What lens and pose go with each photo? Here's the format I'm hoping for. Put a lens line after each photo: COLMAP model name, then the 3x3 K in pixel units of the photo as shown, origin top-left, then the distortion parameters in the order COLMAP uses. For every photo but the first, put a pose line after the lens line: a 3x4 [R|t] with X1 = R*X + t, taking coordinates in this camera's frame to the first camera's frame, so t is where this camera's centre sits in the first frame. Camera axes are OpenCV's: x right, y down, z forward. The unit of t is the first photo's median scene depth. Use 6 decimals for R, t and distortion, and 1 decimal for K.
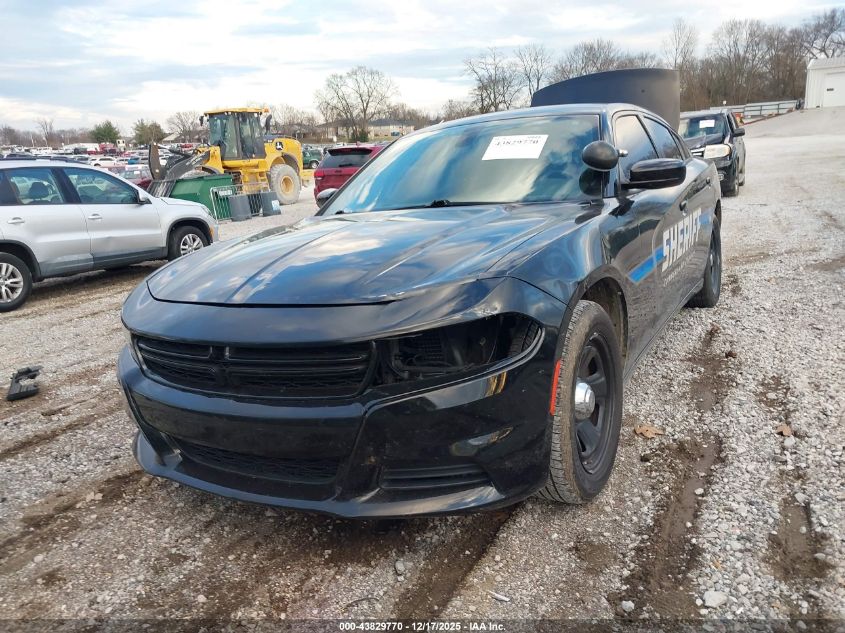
lens RADIAL K [[661.1, 0, 422.5], [0, 661.1, 316.5], [0, 0, 1]] dist [-0.001632, -0.003346]
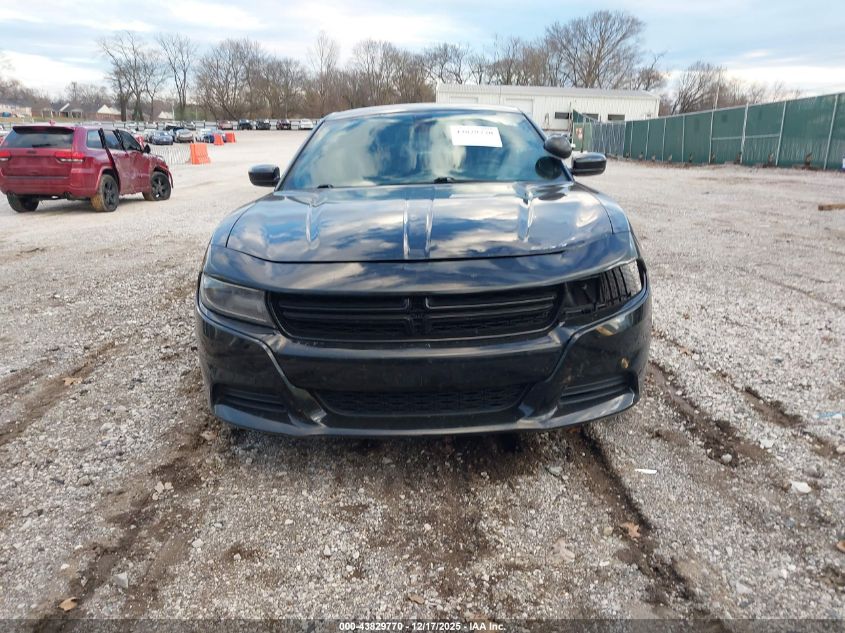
lens RADIAL K [[661.1, 0, 422.5], [0, 661.1, 316.5], [0, 0, 1]] dist [-0.001632, -0.003346]
pose [[0.873617, -0.054178, 0.483588, -0.692280], [0.053752, 0.998445, 0.014753, 0.052379], [-0.483636, 0.013105, 0.875171, 0.038517]]
